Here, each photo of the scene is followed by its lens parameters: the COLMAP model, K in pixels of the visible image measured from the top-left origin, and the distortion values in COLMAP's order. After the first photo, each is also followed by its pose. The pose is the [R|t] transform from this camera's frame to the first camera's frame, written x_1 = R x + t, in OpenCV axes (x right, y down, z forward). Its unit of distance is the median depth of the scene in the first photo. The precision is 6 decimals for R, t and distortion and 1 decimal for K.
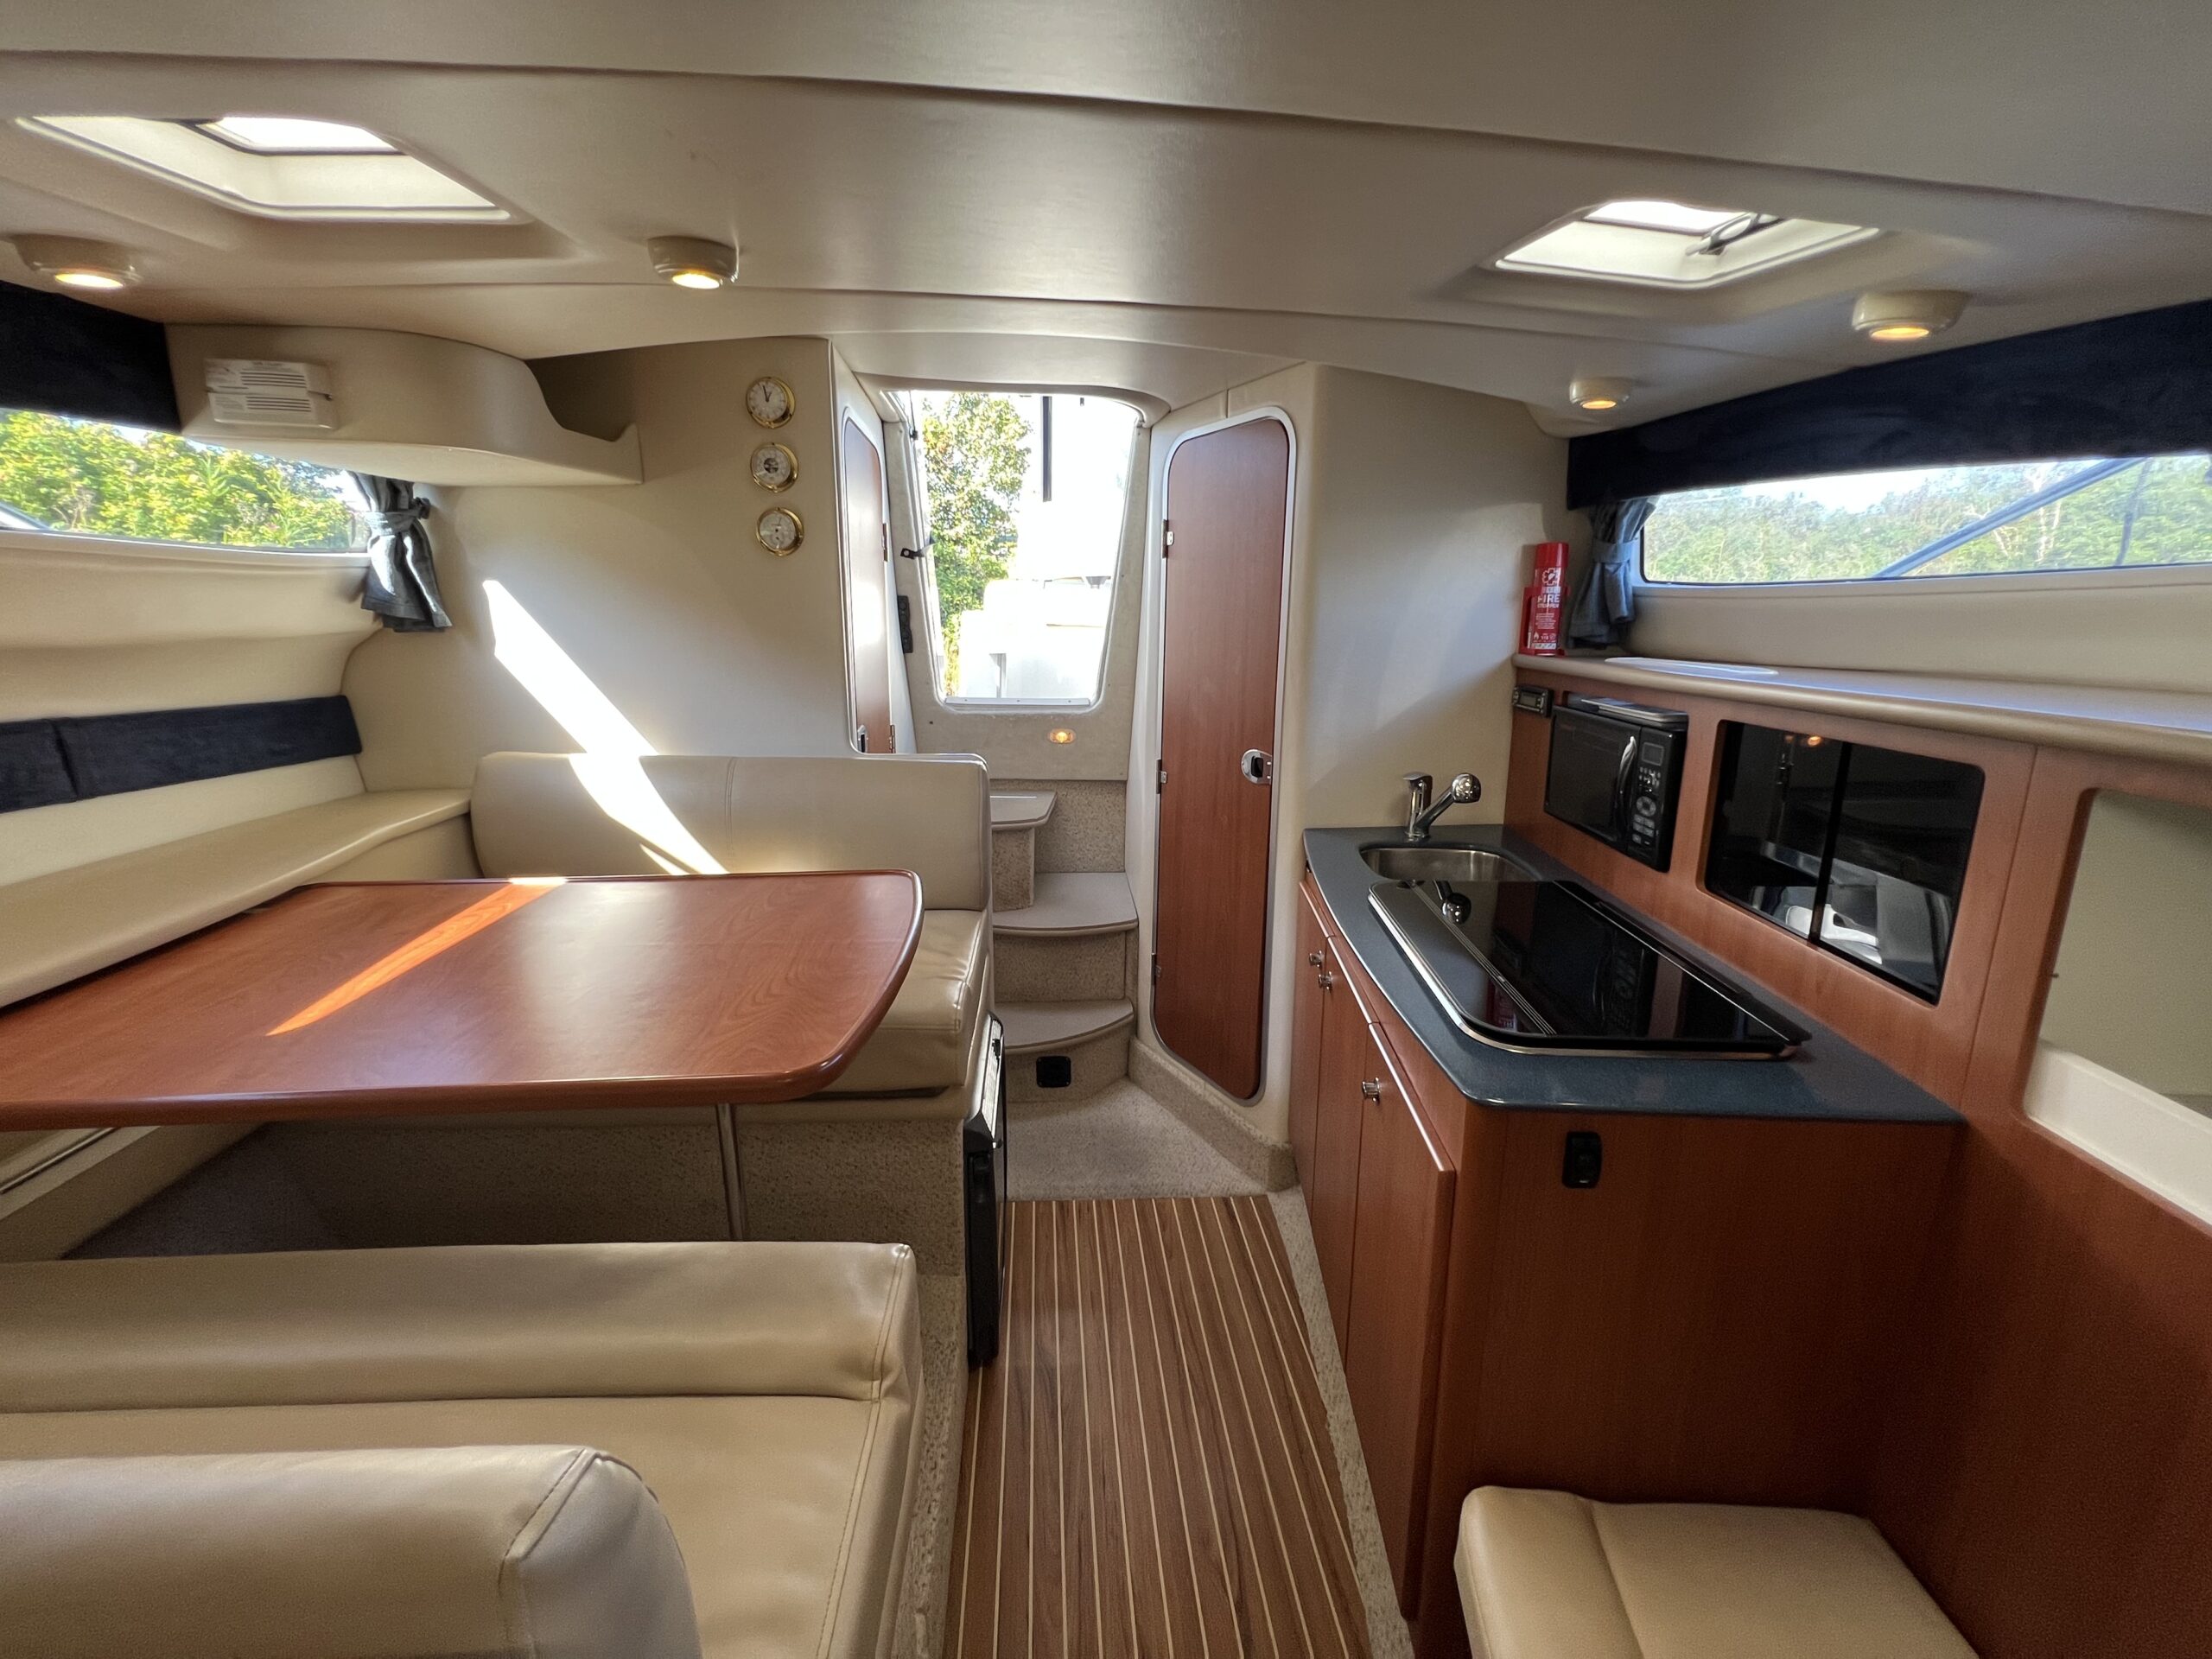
lens RADIAL K [[893.7, 0, 1098.6], [0, 893.7, 819.0], [0, 0, 1]] dist [-0.004618, 0.002036]
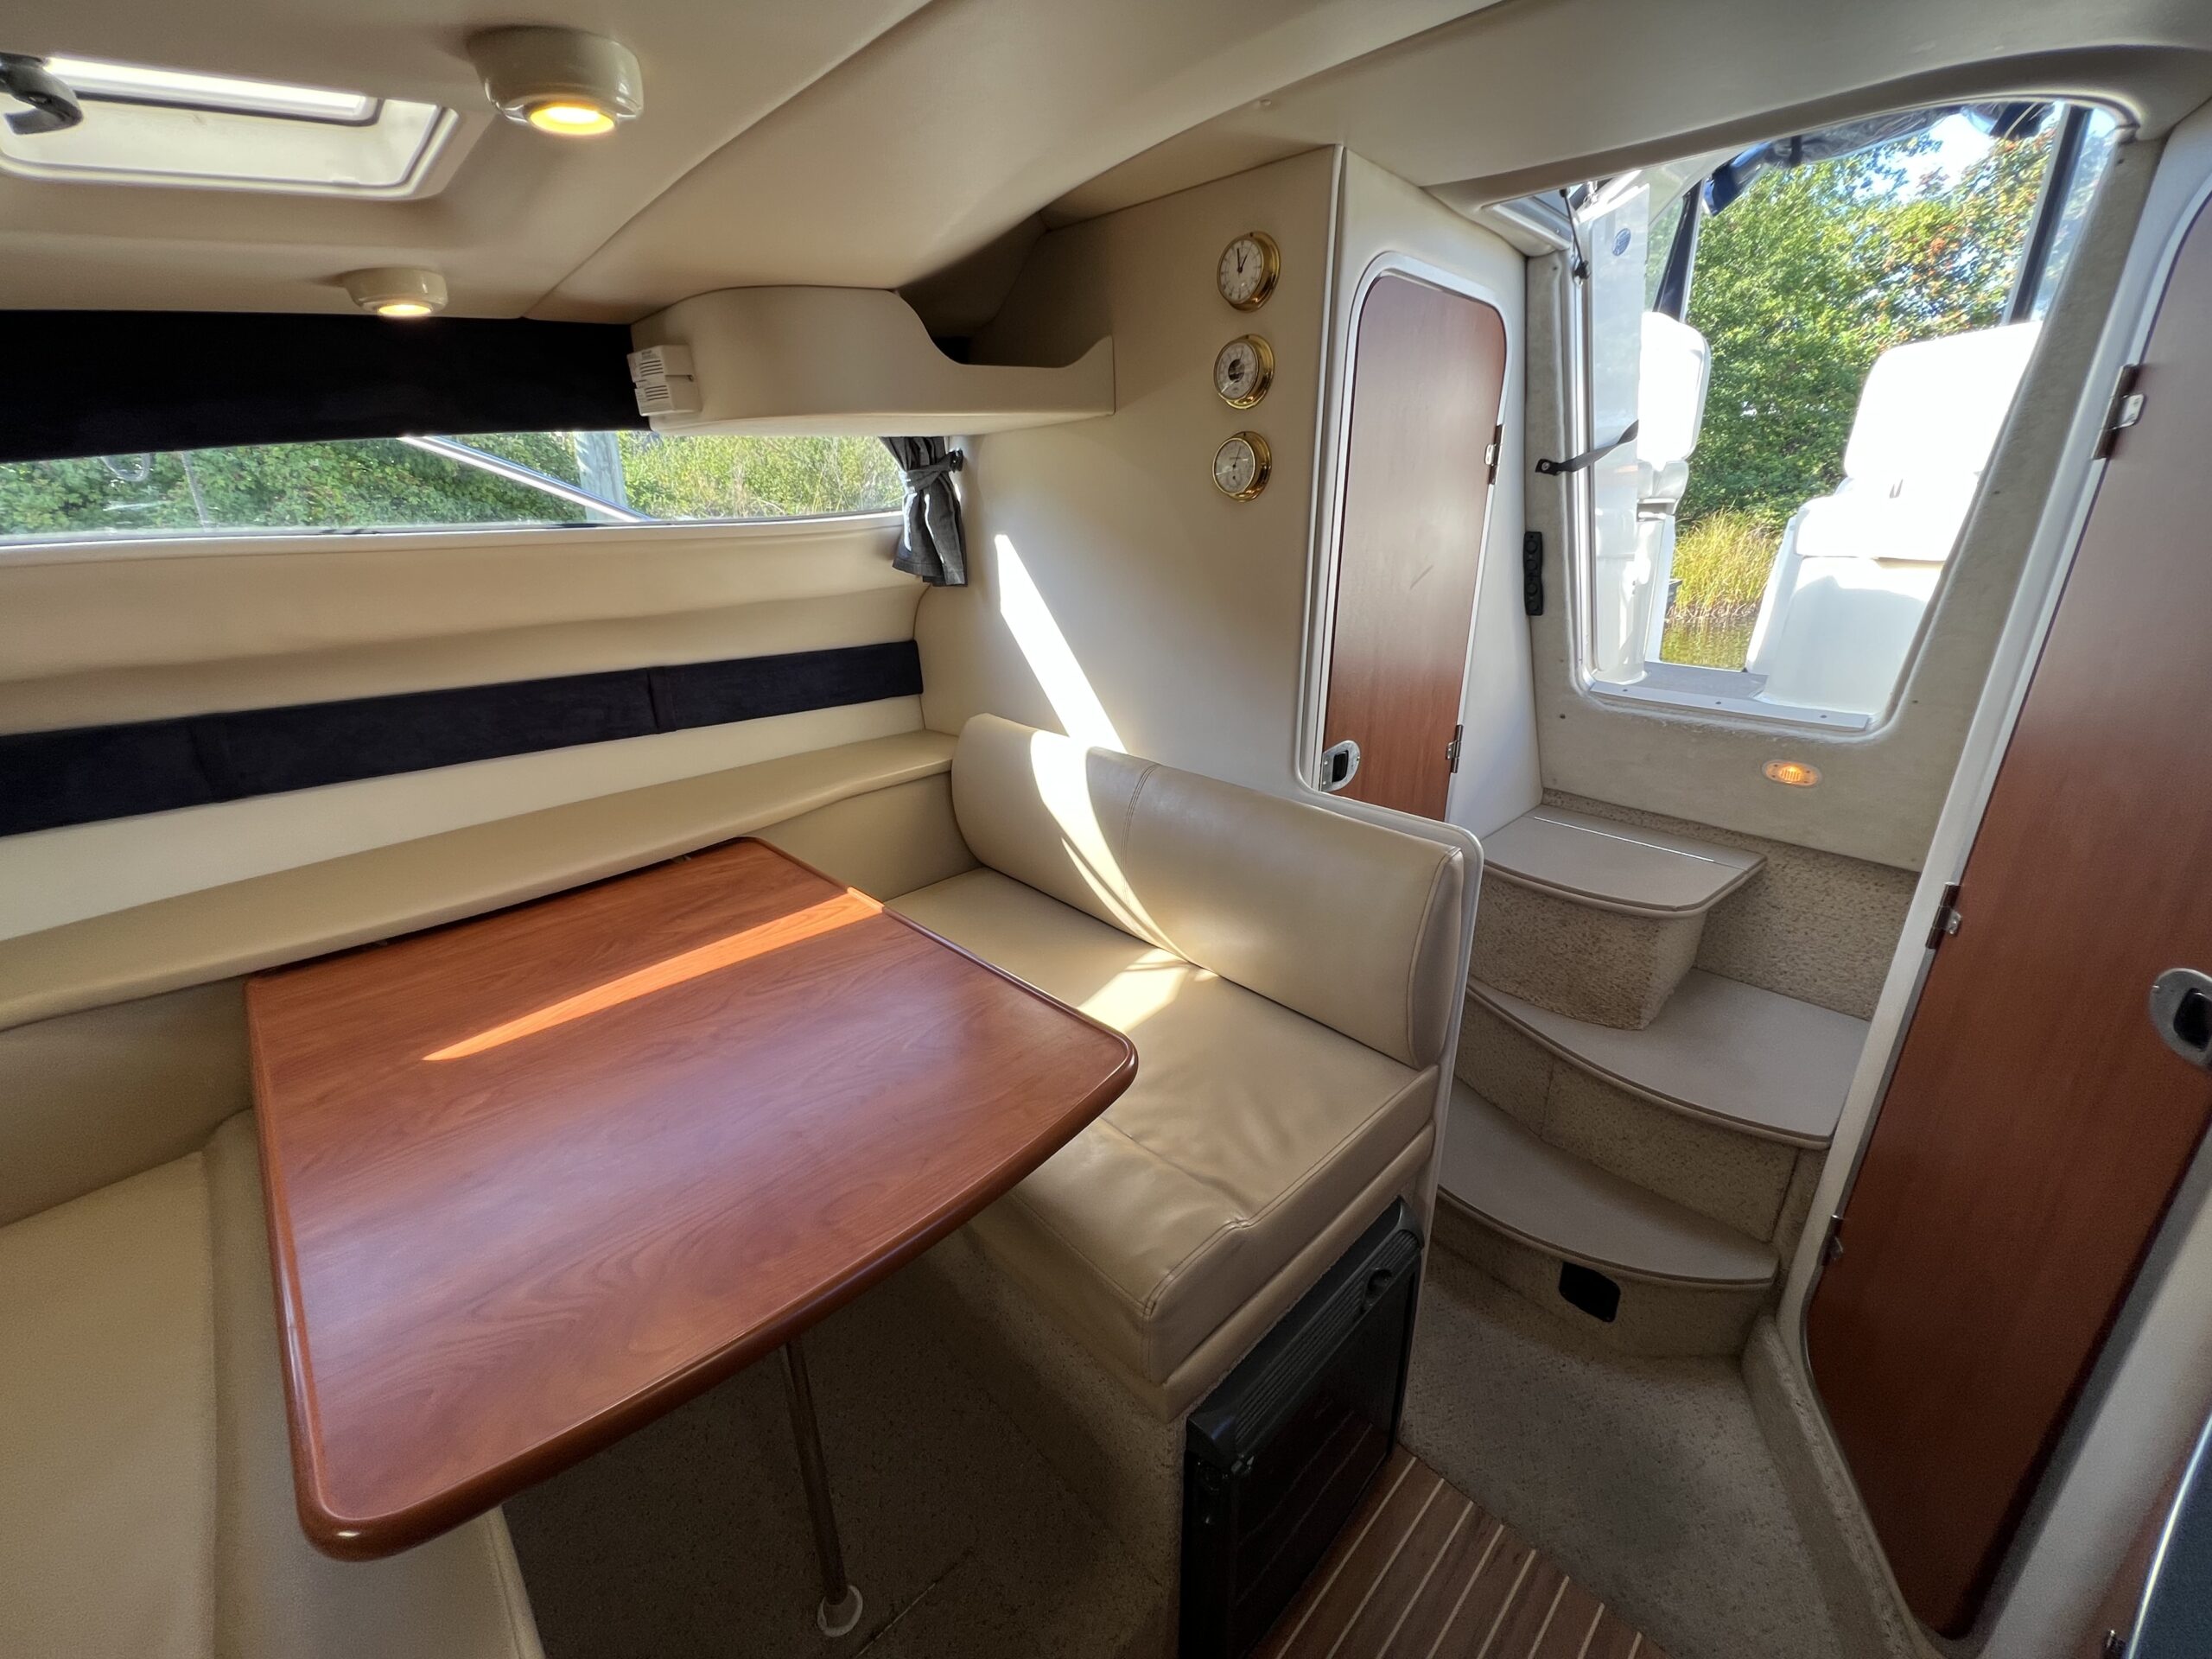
lens RADIAL K [[893.7, 0, 1100.5], [0, 893.7, 821.2], [0, 0, 1]] dist [-0.004618, 0.002036]
pose [[0.647594, 0.242766, -0.722279, 0.124929], [-0.149940, 0.969957, 0.191577, -0.140666], [0.747088, -0.015765, 0.664538, 0.368482]]
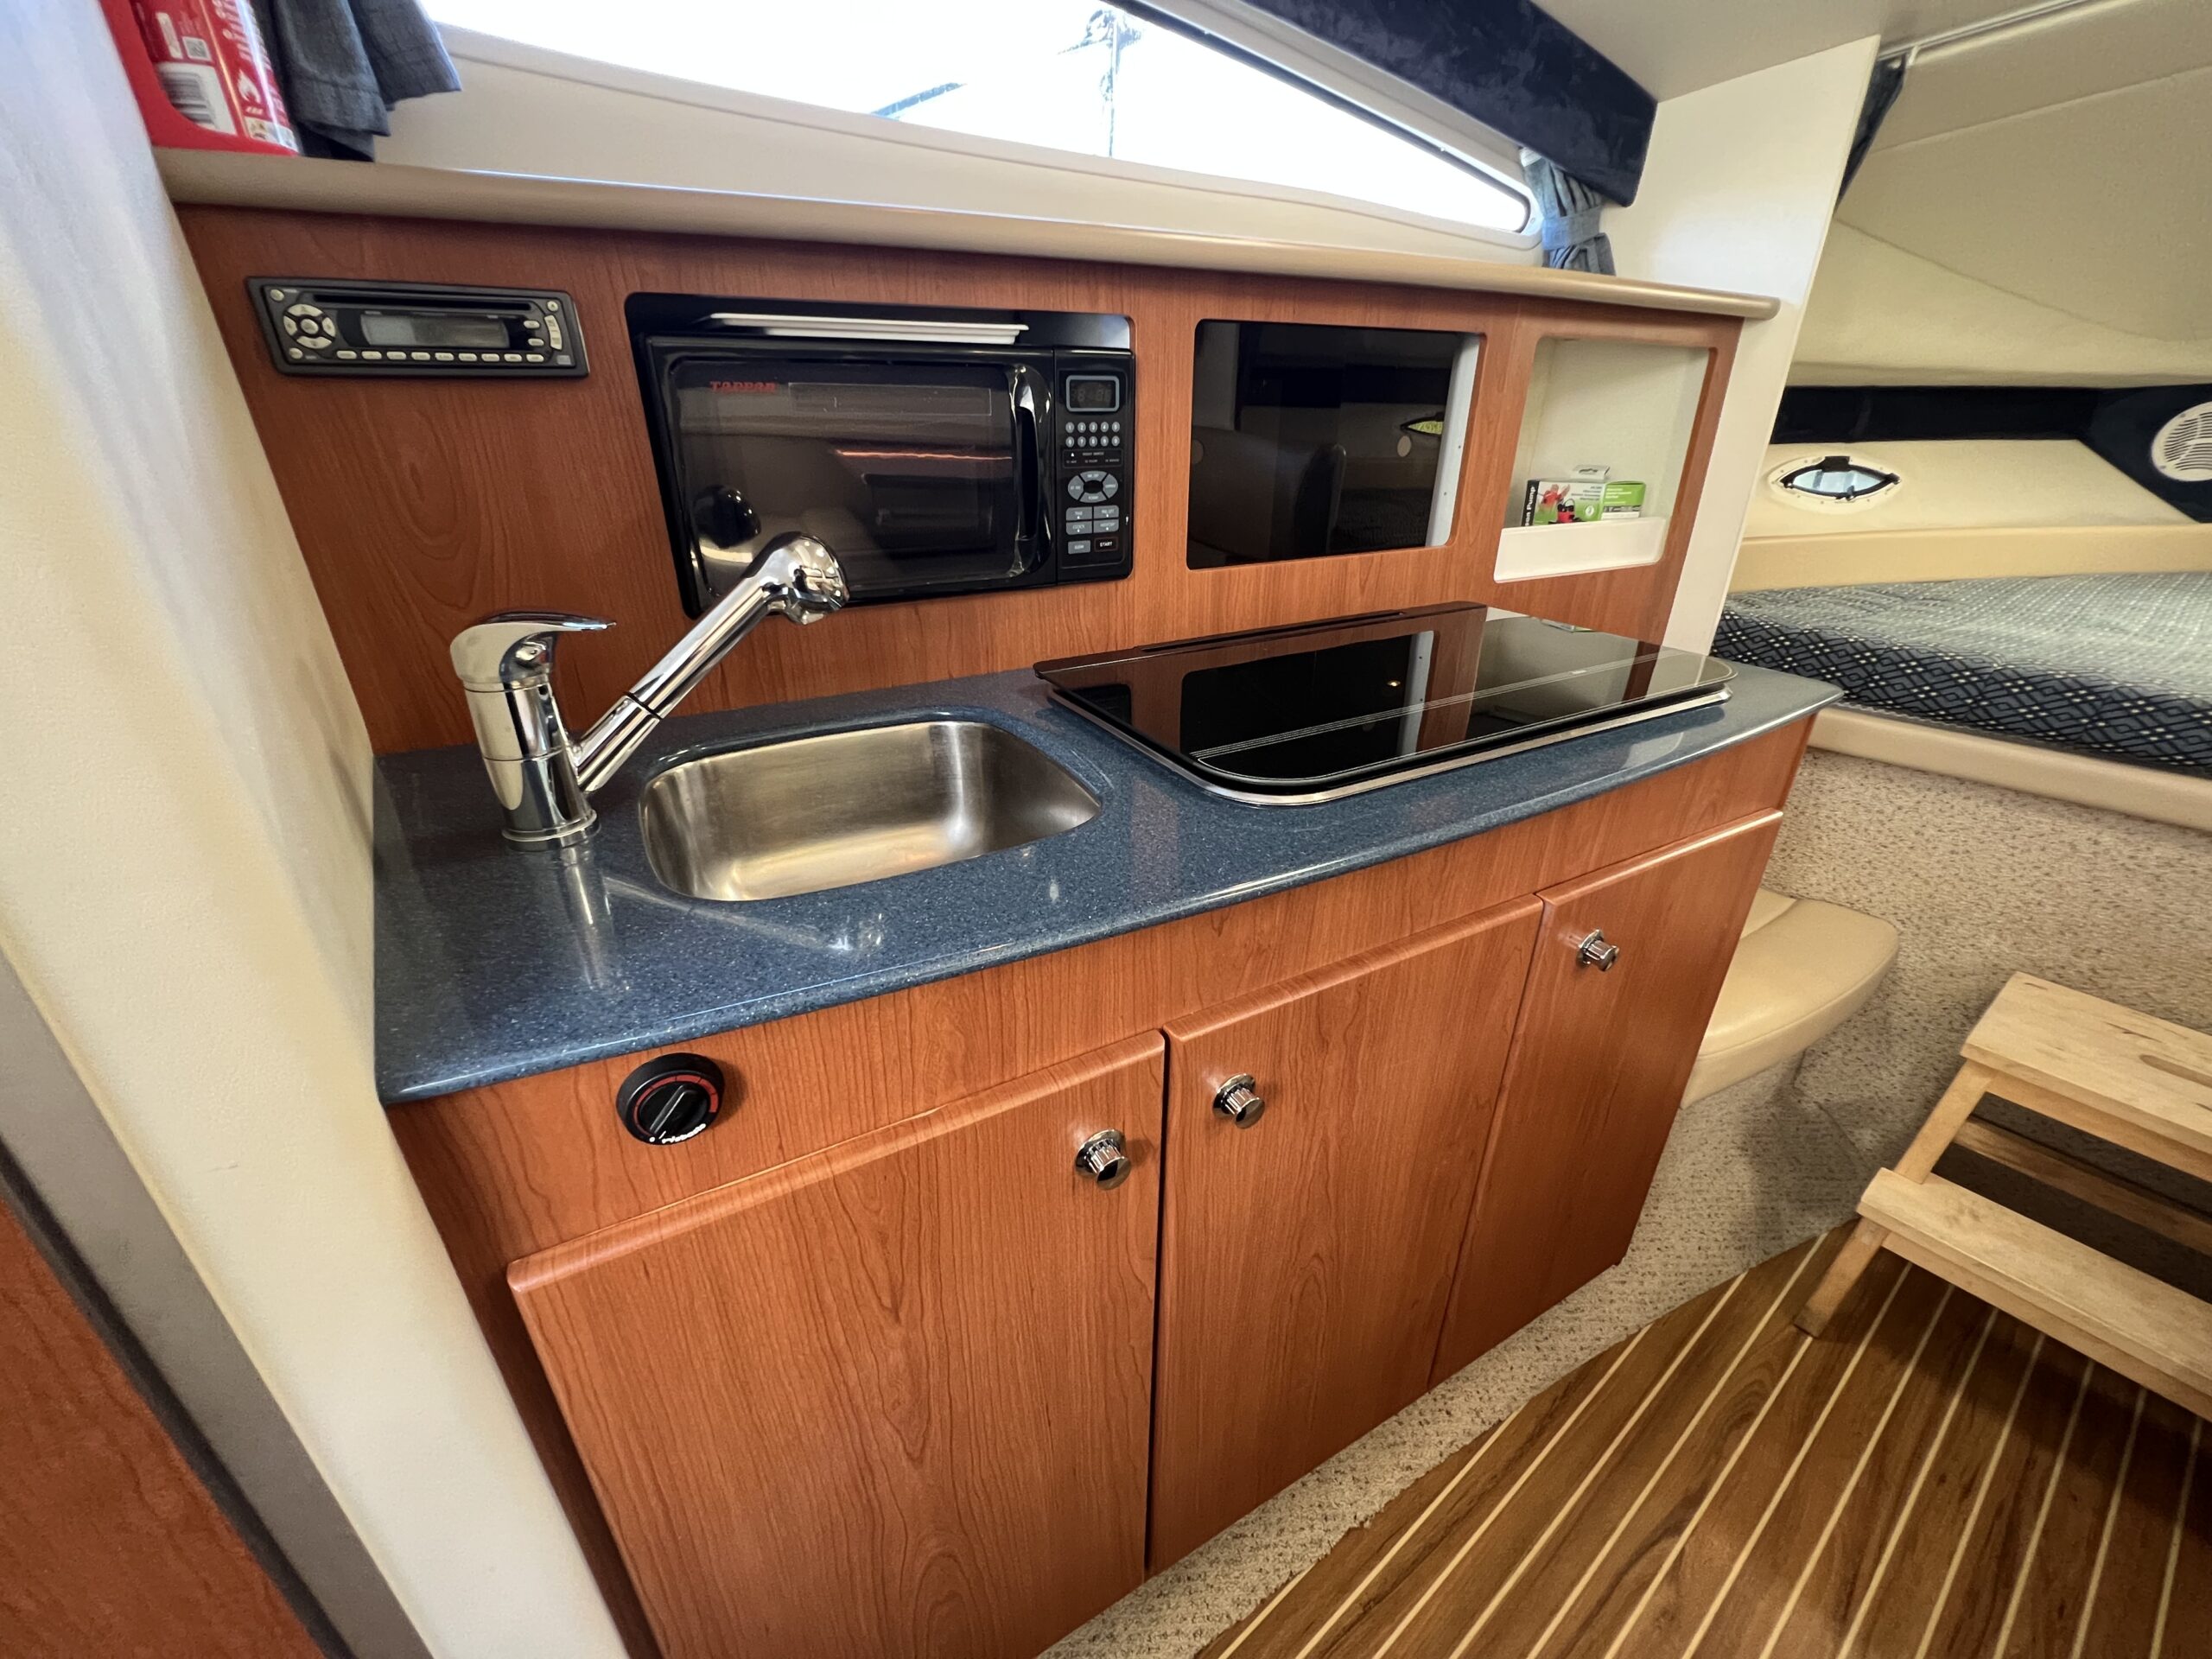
lens RADIAL K [[893.7, 0, 1098.8], [0, 893.7, 823.6], [0, 0, 1]] dist [-0.004618, 0.002036]
pose [[-0.552100, -0.347744, 0.757800, 0.034189], [0.187132, 0.834007, 0.519051, -0.091669], [-0.812507, 0.428377, -0.395381, 0.868987]]
